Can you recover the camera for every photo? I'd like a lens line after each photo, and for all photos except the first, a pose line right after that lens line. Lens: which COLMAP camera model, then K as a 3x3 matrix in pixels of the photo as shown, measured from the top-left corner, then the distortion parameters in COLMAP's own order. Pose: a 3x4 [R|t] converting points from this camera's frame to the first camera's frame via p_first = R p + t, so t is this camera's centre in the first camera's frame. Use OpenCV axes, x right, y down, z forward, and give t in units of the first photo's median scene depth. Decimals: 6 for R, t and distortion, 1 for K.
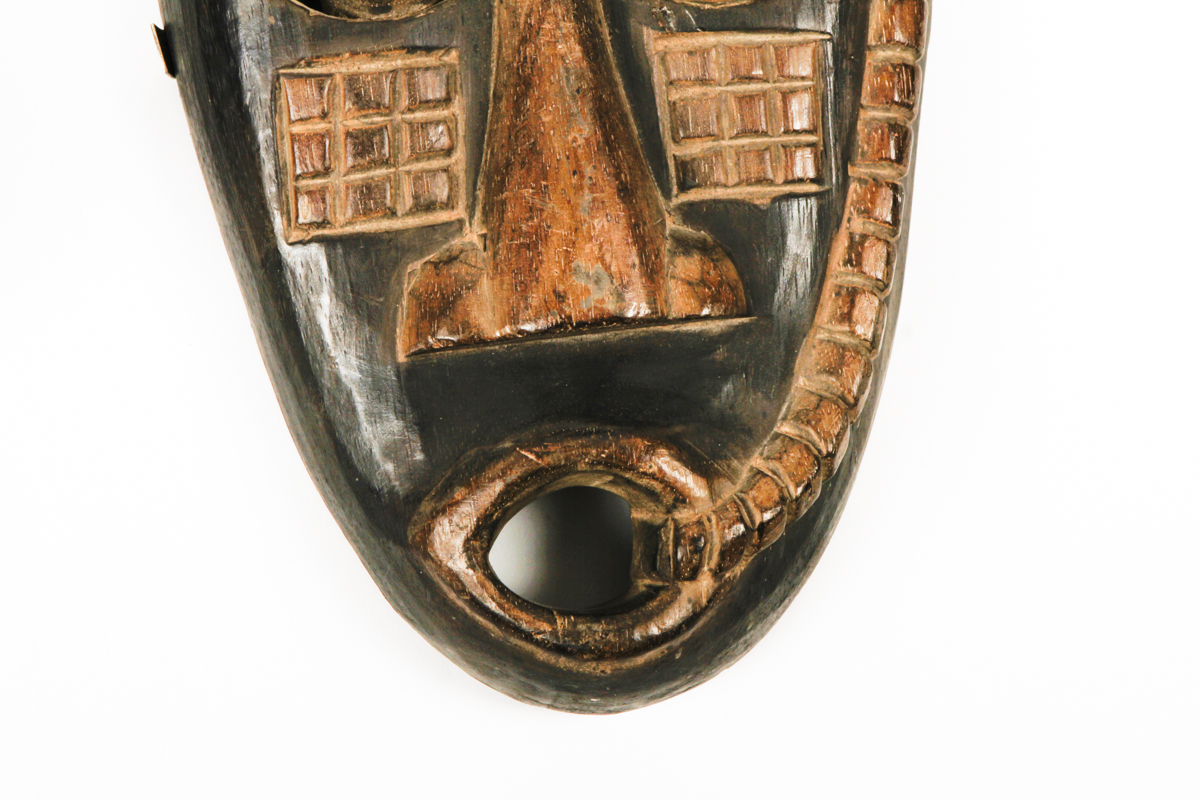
lens RADIAL K [[3757.5, 0, 615.5], [0, 3757.5, 379.1], [0, 0, 1]] dist [0.307145, -0.271098]
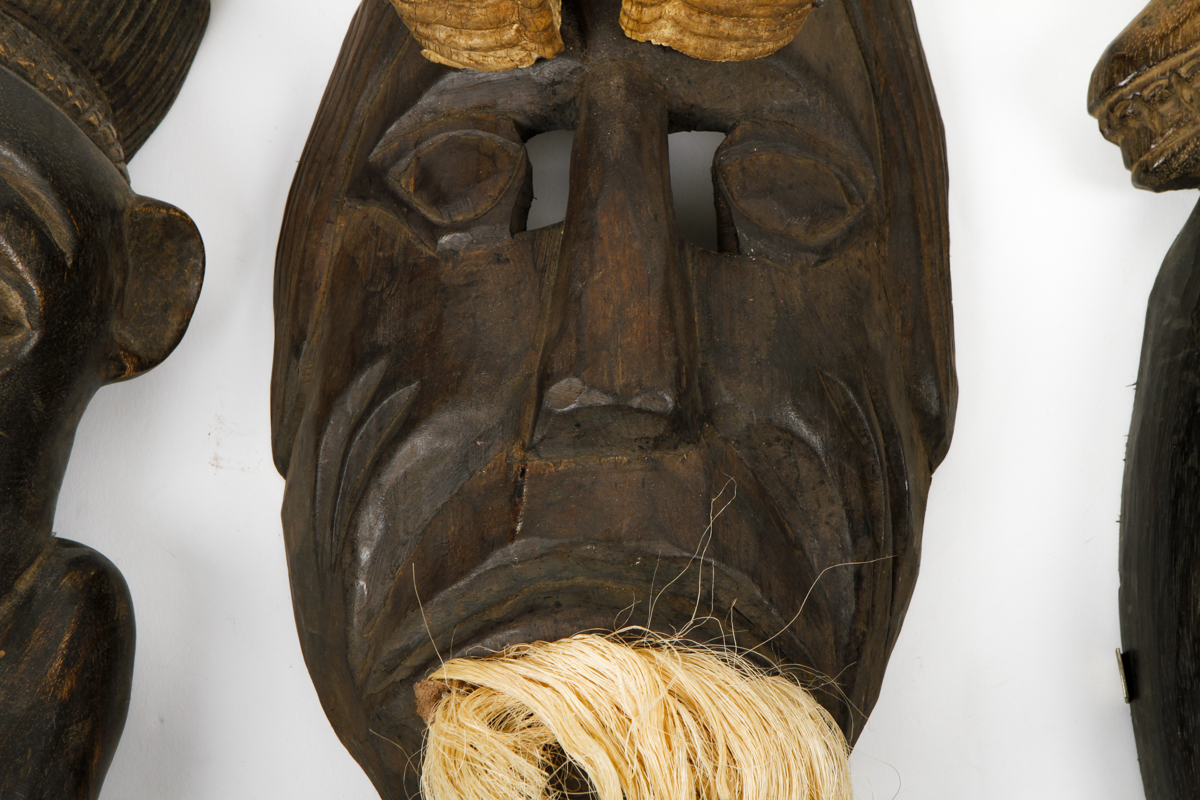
lens RADIAL K [[3757.5, 0, 615.5], [0, 3757.5, 379.1], [0, 0, 1]] dist [0.307145, -0.271098]
pose [[0.988835, 0.117561, -0.091570, -0.174785], [-0.129208, 0.982542, -0.133855, -0.011466], [0.074235, 0.144192, 0.986761, -0.029032]]
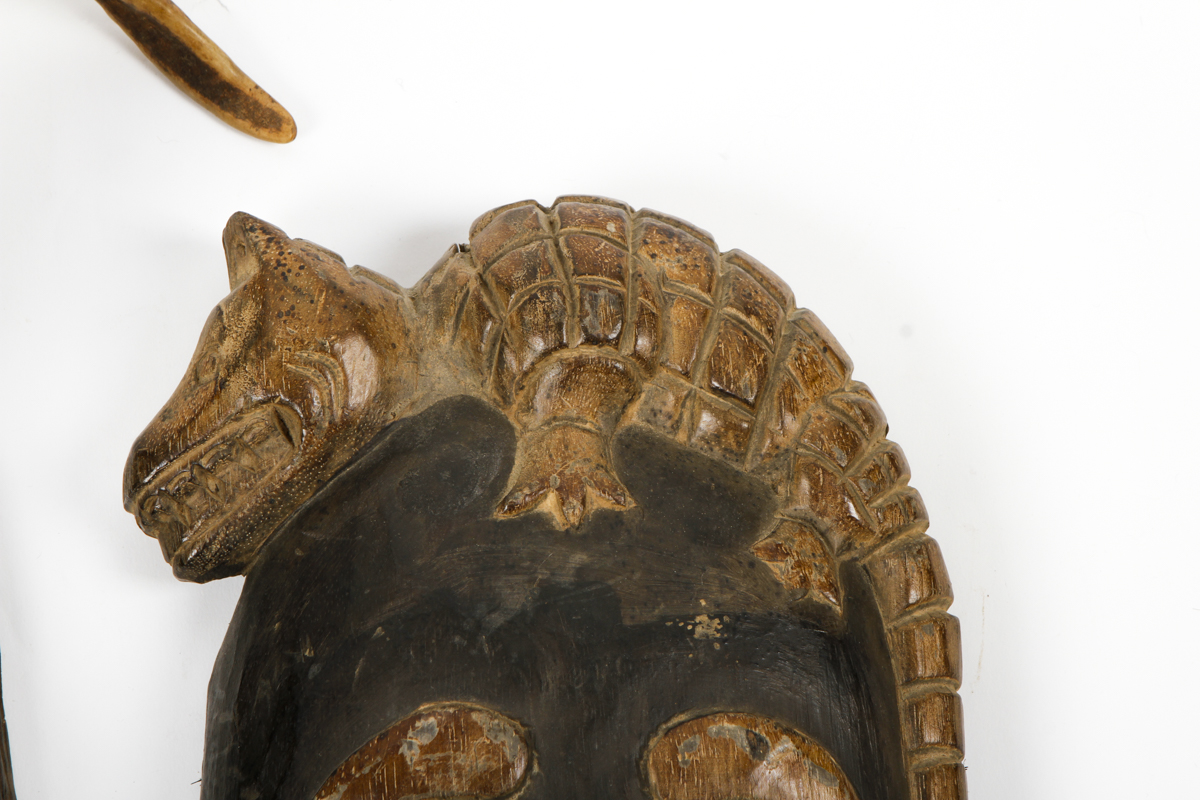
lens RADIAL K [[3757.5, 0, 615.5], [0, 3757.5, 379.1], [0, 0, 1]] dist [0.307145, -0.271098]
pose [[0.999977, 0.000148, -0.006798, -0.005141], [-0.001545, 0.978563, -0.205943, -0.064692], [0.006622, 0.205949, 0.978540, -0.014126]]
